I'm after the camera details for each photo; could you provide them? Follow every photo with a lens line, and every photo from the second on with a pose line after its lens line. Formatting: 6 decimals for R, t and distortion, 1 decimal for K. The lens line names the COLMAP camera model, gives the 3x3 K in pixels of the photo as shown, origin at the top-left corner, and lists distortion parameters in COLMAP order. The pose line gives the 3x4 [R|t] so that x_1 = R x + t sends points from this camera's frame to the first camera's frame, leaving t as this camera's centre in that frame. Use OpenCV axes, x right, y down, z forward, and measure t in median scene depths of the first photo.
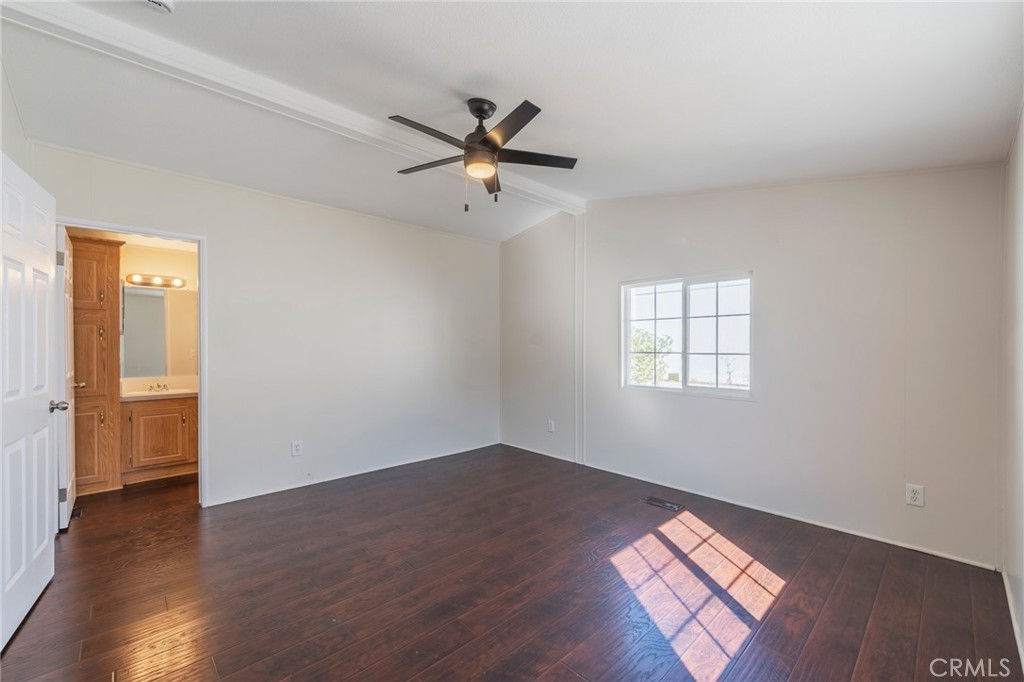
lens RADIAL K [[414.6, 0, 511.6], [0, 414.6, 342.5], [0, 0, 1]] dist [-0.003707, -0.000091]
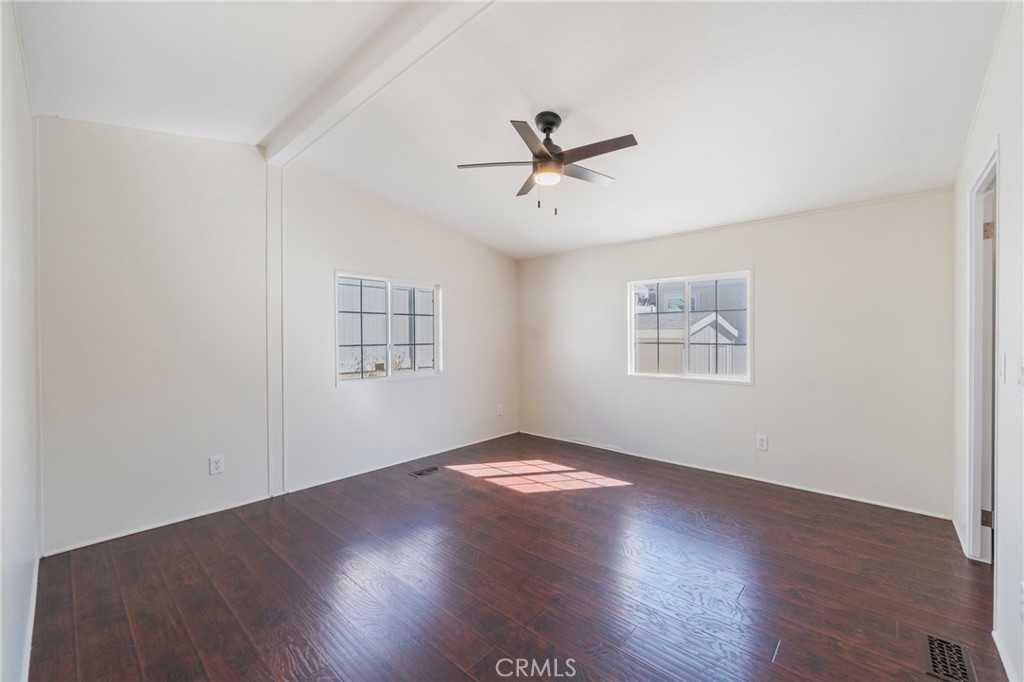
lens RADIAL K [[414.6, 0, 511.1], [0, 414.6, 340.8], [0, 0, 1]] dist [-0.003707, -0.000091]
pose [[-0.082920, -0.005219, 0.996543, -1.122208], [0.001959, 0.999983, 0.005400, 0.016982], [-0.996554, 0.002400, -0.082909, 1.174698]]
